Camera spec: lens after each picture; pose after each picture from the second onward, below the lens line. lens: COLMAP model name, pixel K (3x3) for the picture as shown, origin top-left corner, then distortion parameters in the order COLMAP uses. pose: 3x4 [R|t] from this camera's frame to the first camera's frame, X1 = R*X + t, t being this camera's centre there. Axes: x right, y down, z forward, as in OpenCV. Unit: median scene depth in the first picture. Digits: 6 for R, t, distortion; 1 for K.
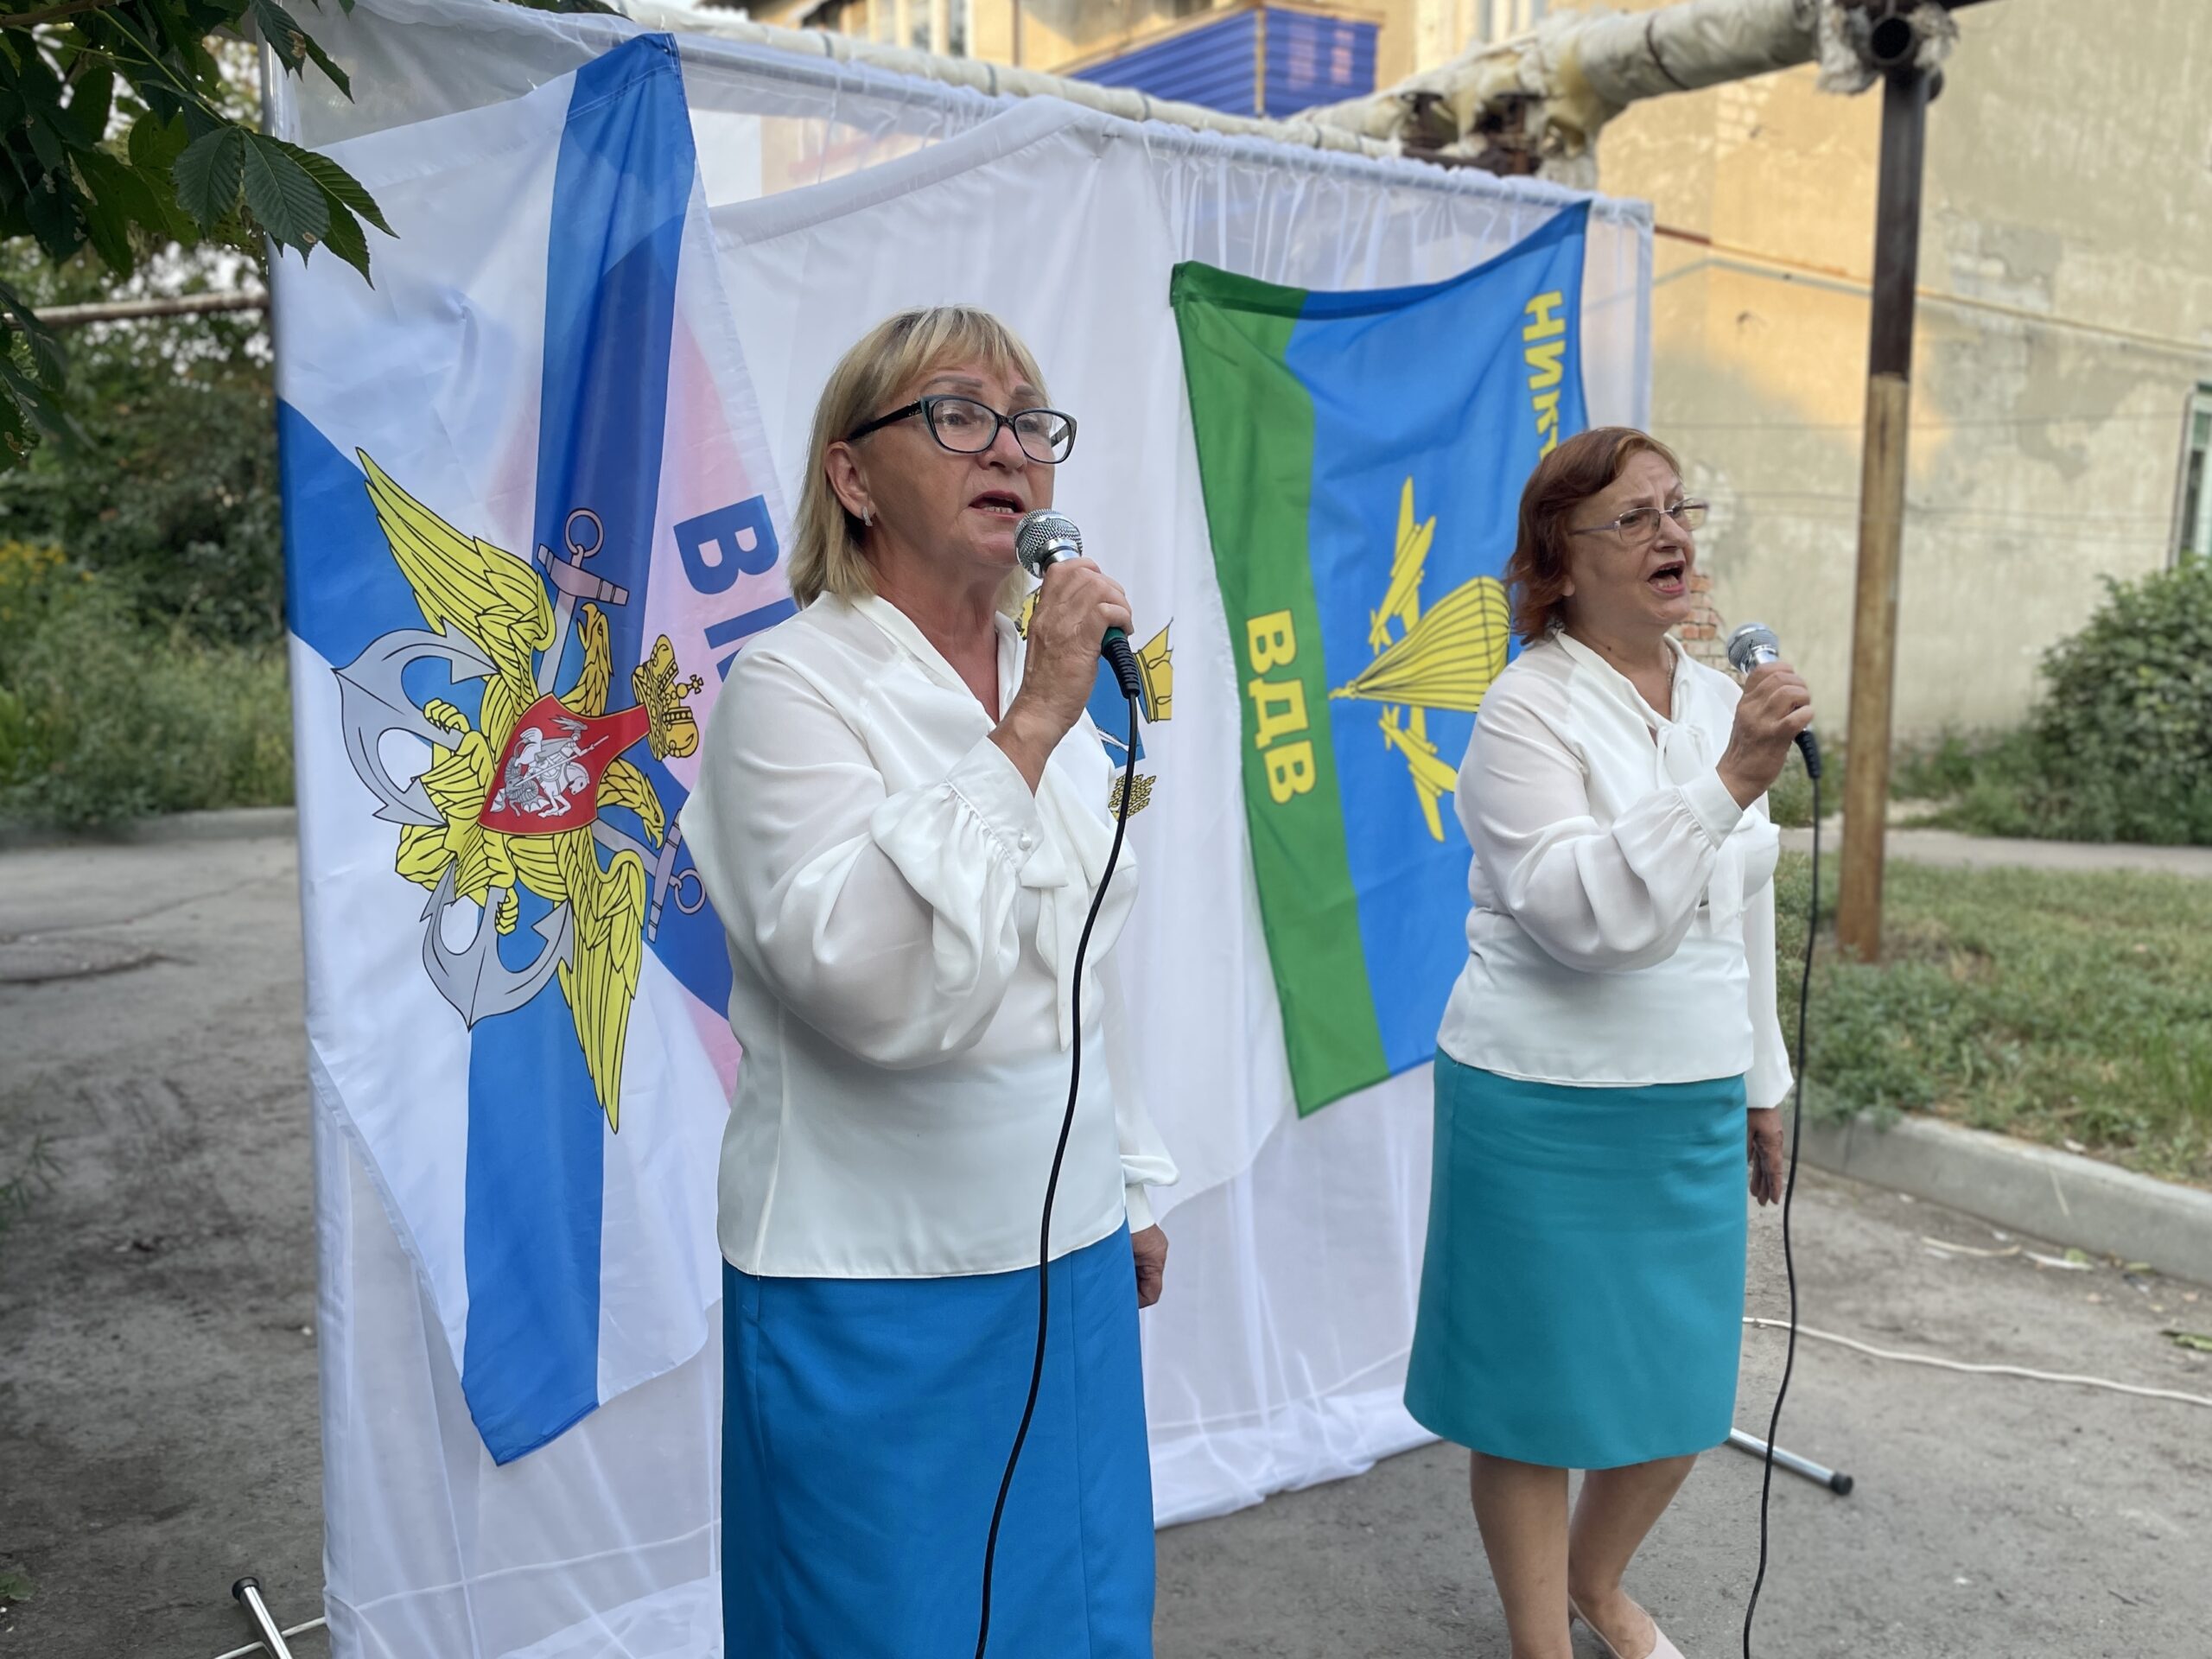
lens RADIAL K [[1863.6, 0, 1262.6], [0, 1863.6, 831.0], [0, 0, 1]] dist [0.051981, -0.129886]
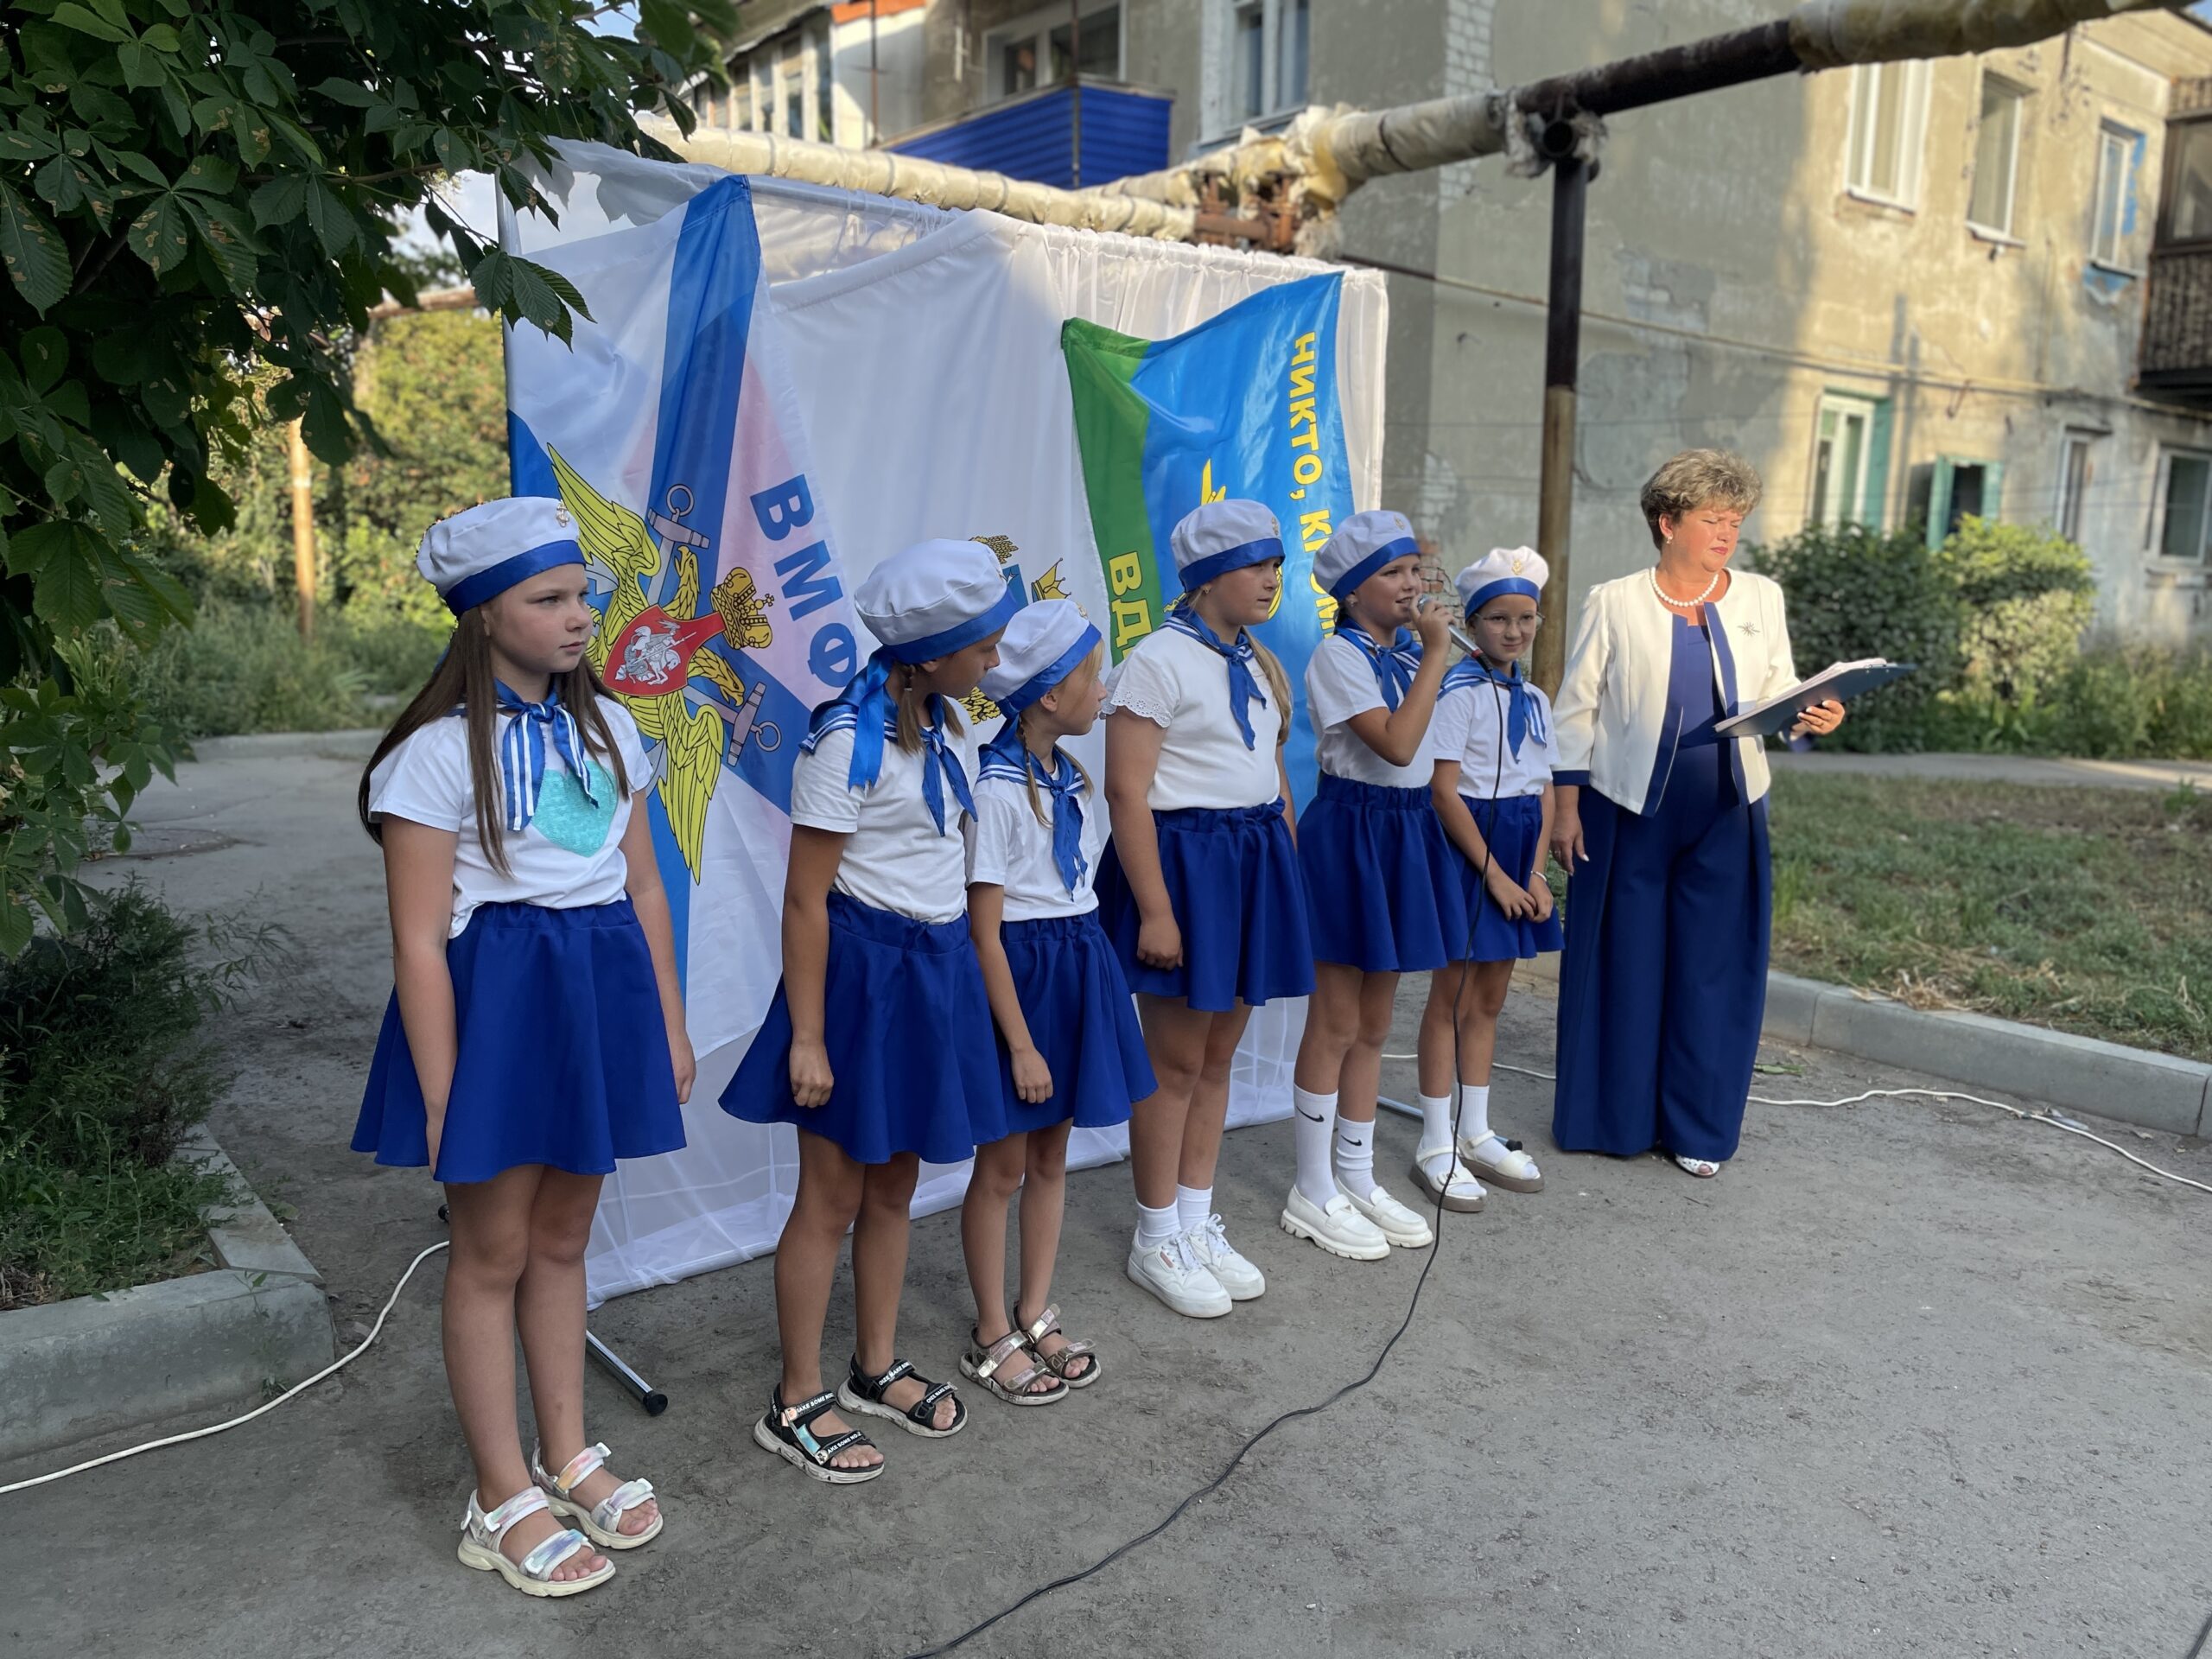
lens RADIAL K [[1789.0, 0, 1106.0], [0, 1789.0, 829.5], [0, 0, 1]] dist [0.027046, -0.074165]
pose [[0.999300, -0.010035, 0.036034, -0.042034], [0.009598, 0.999879, 0.012263, 0.056982], [-0.036153, -0.011909, 0.999275, -0.284661]]
